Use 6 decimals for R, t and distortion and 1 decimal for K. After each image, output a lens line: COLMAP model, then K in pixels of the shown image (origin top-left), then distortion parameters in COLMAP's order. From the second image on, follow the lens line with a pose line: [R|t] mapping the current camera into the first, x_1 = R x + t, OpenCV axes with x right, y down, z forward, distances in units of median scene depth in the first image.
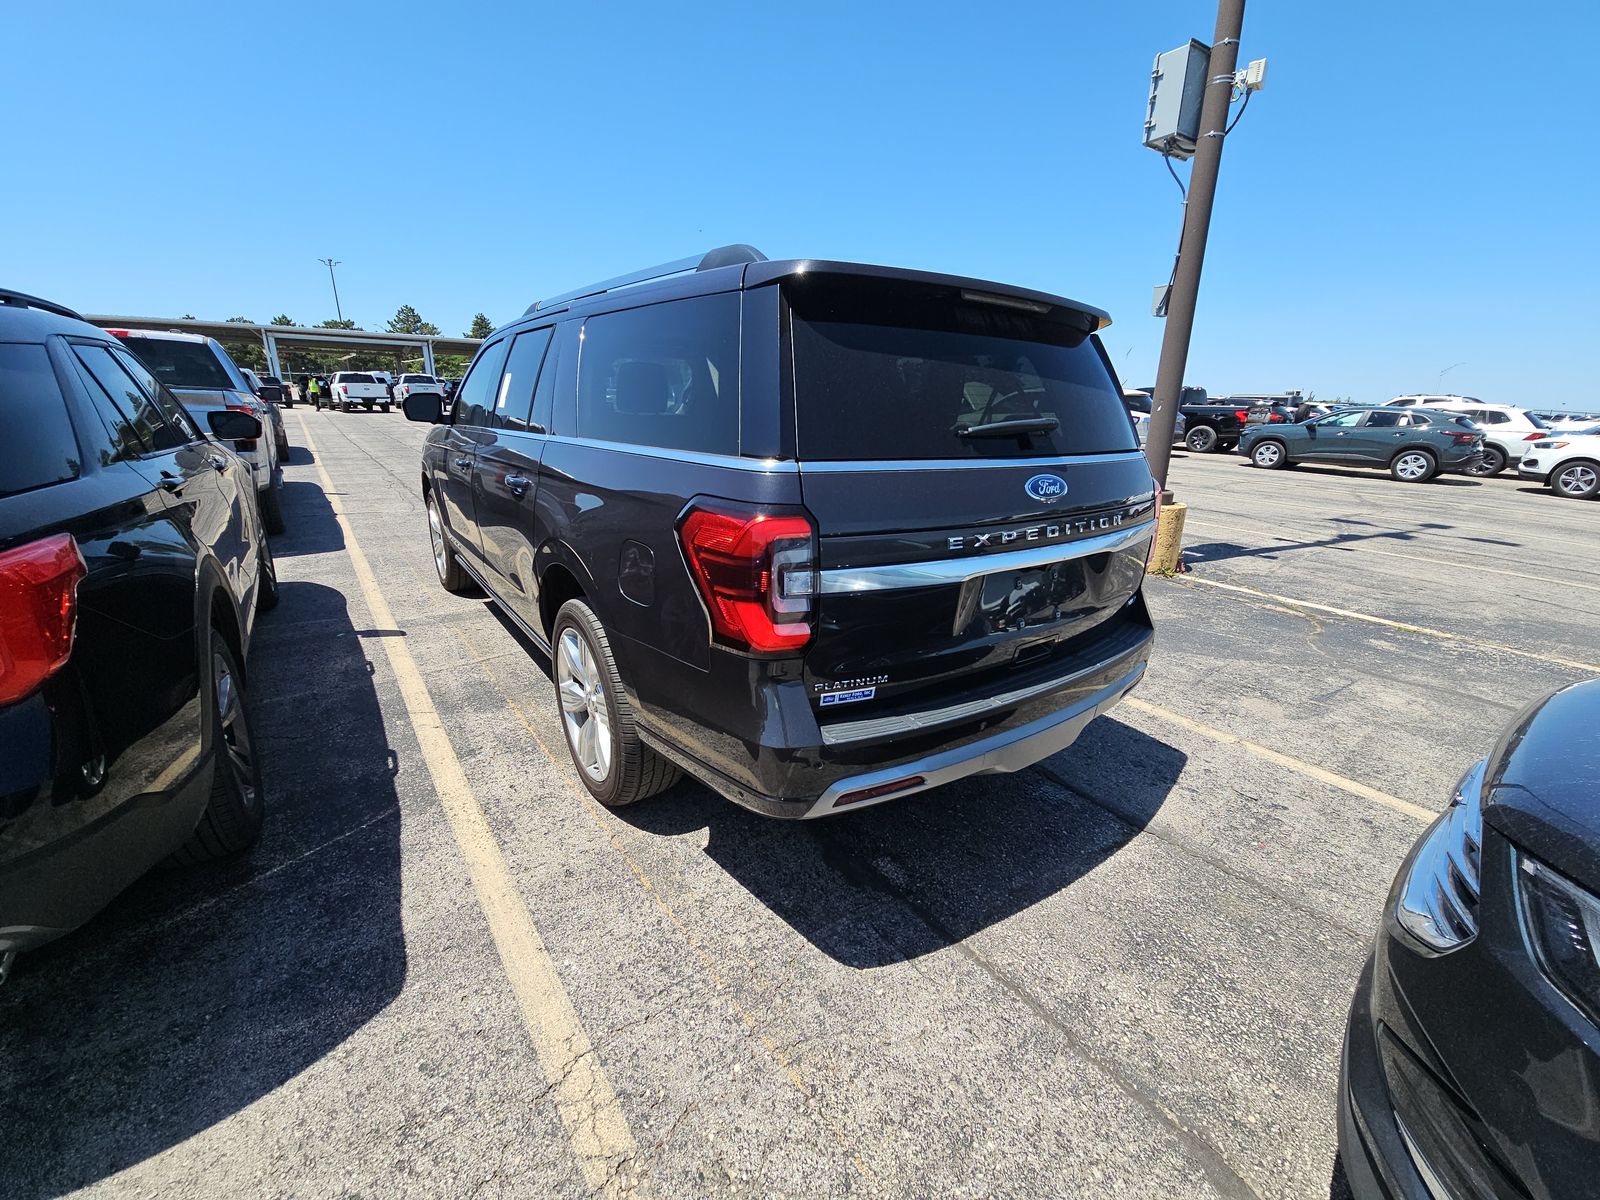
lens RADIAL K [[657.3, 0, 802.5], [0, 657.3, 599.5], [0, 0, 1]] dist [0.001725, 0.000287]
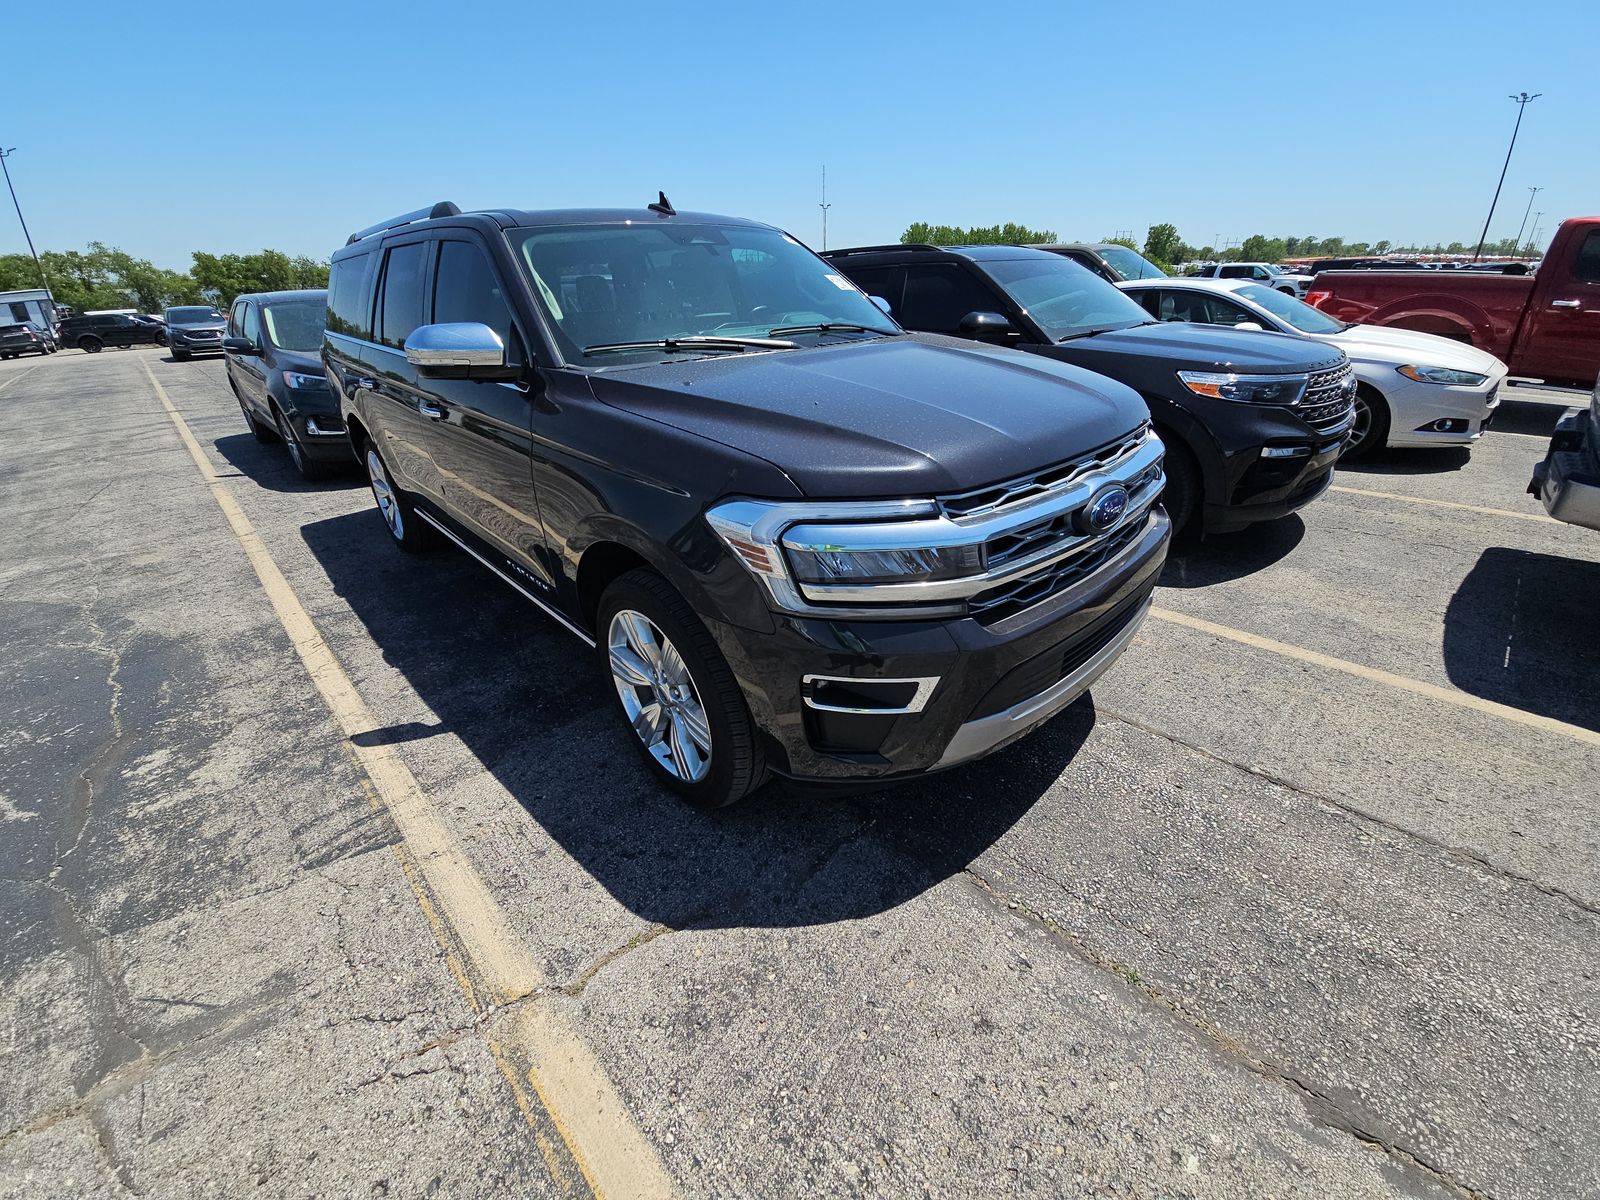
lens RADIAL K [[644.3, 0, 808.3], [0, 644.3, 607.2], [0, 0, 1]] dist [-0.002597, -0.000435]
pose [[-0.991945, 0.056476, -0.113381, -0.392973], [-0.037209, 0.725695, 0.687010, -0.626032], [0.121079, 0.685695, -0.717748, 1.971627]]
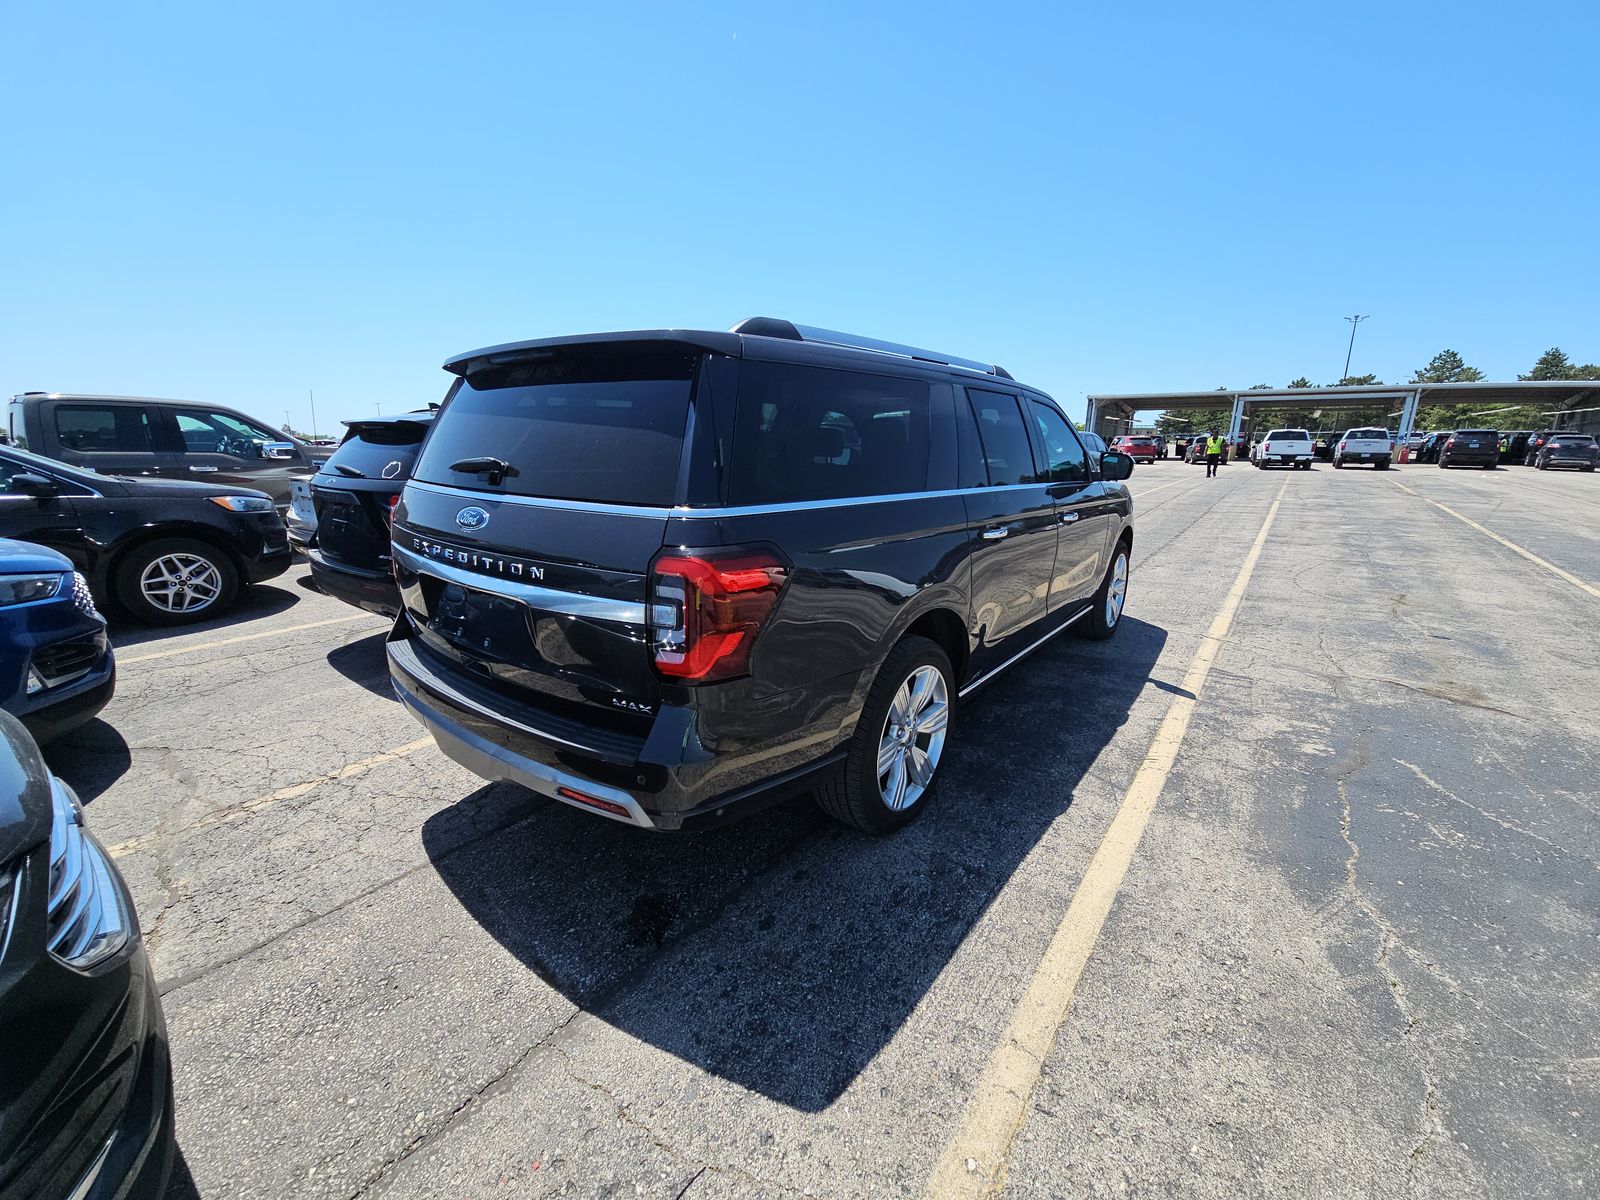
lens RADIAL K [[653.3, 0, 800.0], [0, 653.3, 600.0], [0, 0, 1]] dist [0.016696, -0.012338]
pose [[0.273706, 0.200929, -0.940592, 0.783912], [-0.277609, 0.952819, 0.122759, -0.162047], [0.920879, 0.227516, 0.316572, 0.587603]]
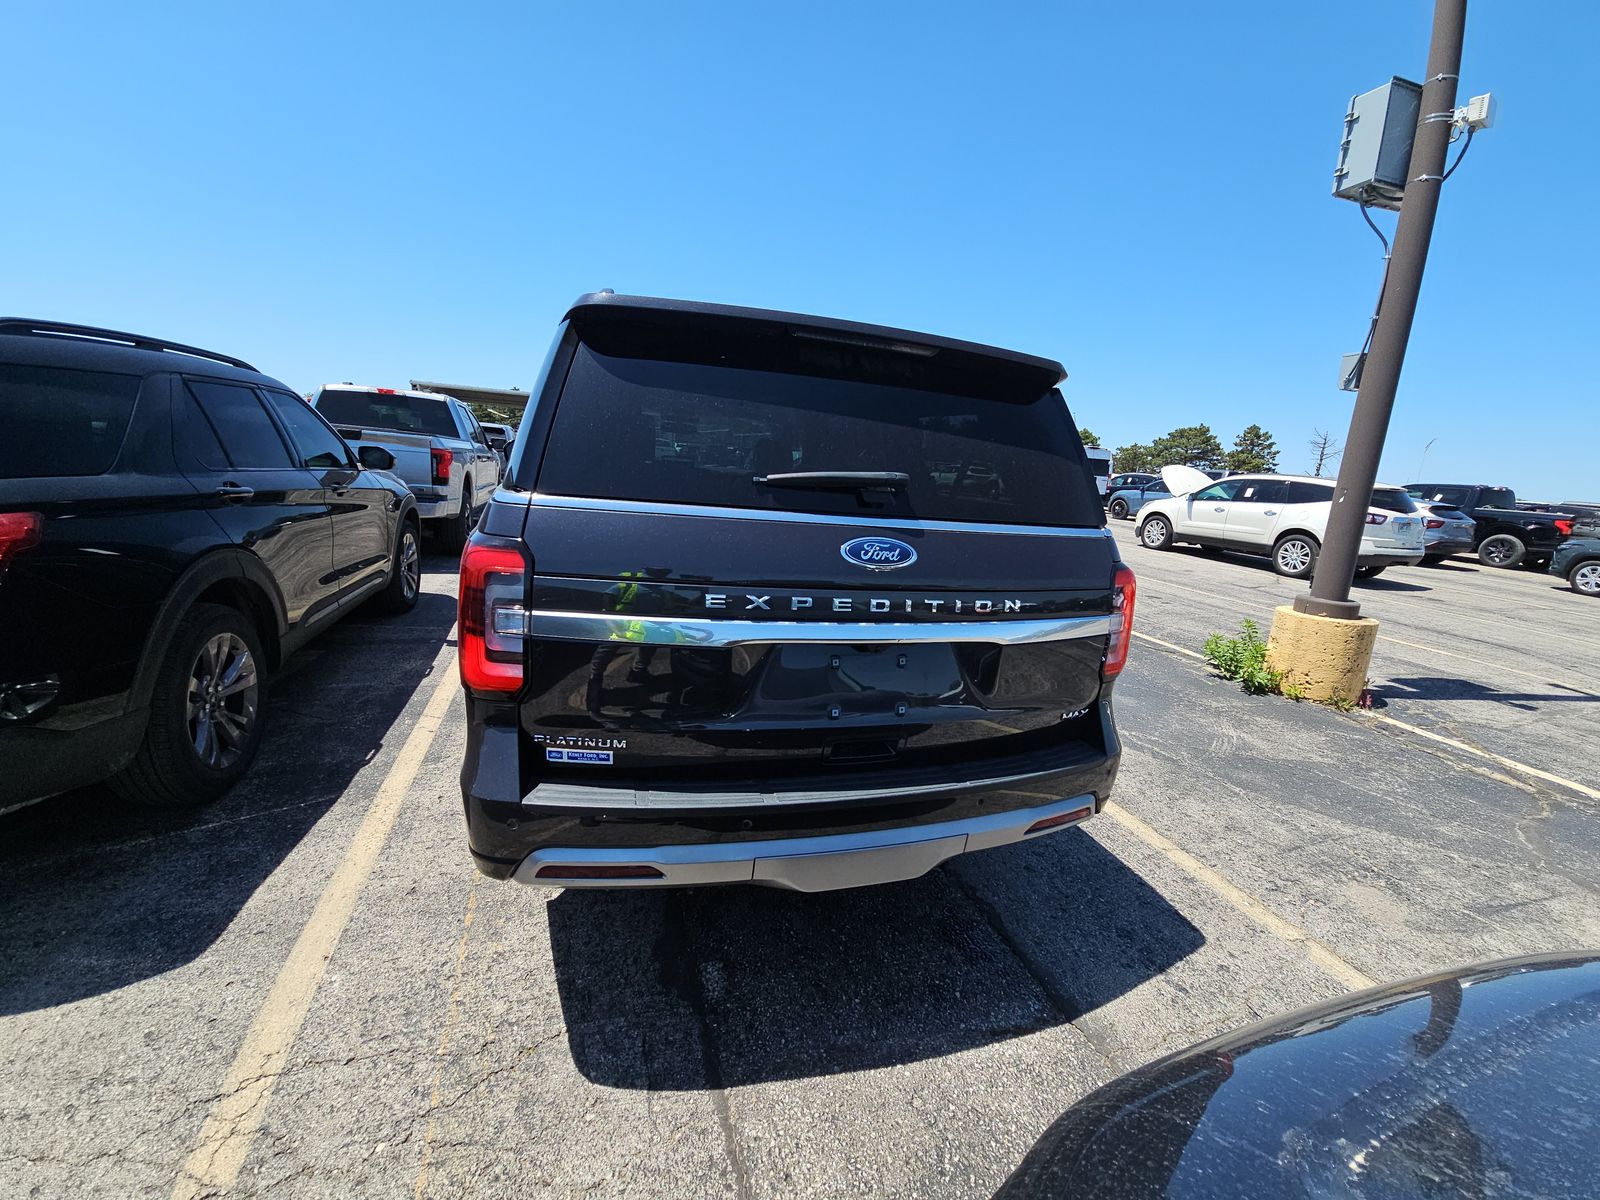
lens RADIAL K [[653.3, 0, 800.0], [0, 653.3, 600.0], [0, 0, 1]] dist [0.016696, -0.012338]
pose [[0.948015, 0.110124, -0.298563, 0.262001], [-0.140513, 0.986657, -0.082240, -0.013975], [0.285523, 0.119917, 0.950840, 0.091305]]
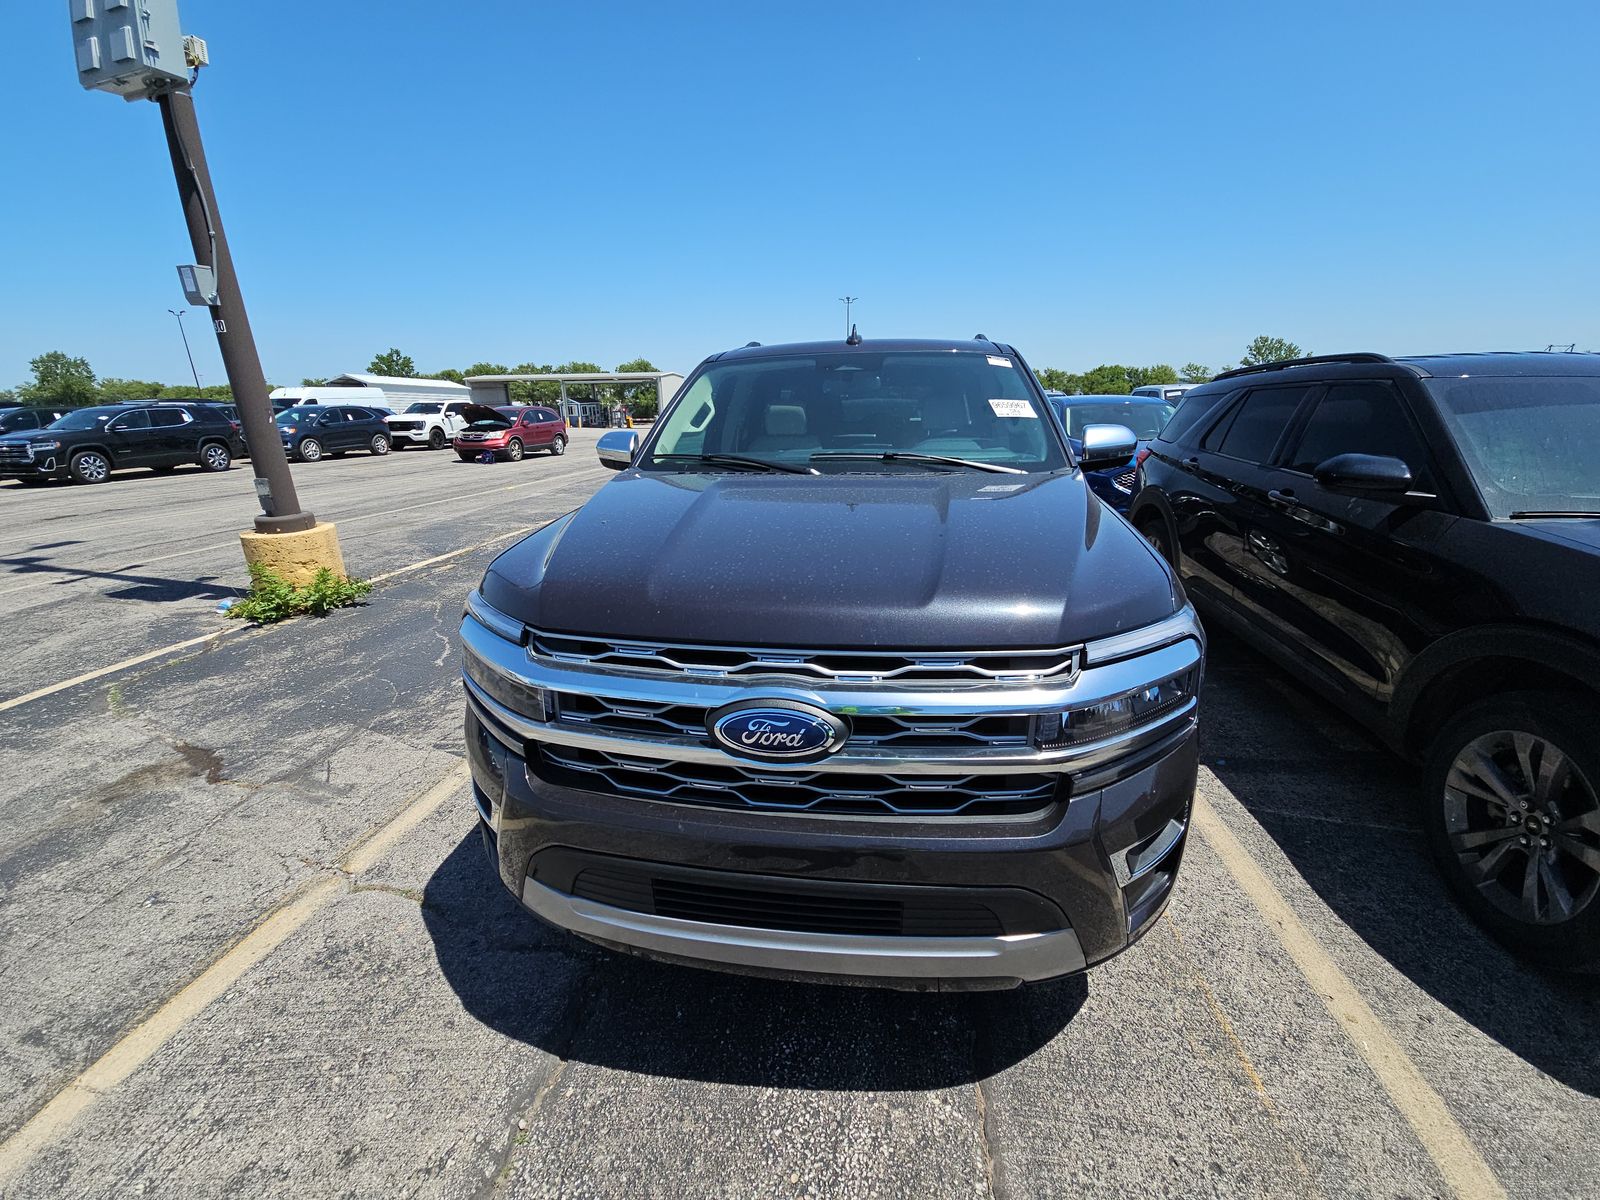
lens RADIAL K [[644.8, 0, 800.0], [0, 644.8, 600.0], [0, 0, 1]] dist [0.042408, -0.025224]
pose [[-0.709517, -0.221697, 0.668907, -0.889402], [0.201870, 0.845498, 0.494350, -0.585926], [-0.675155, 0.485782, -0.555141, 1.757530]]
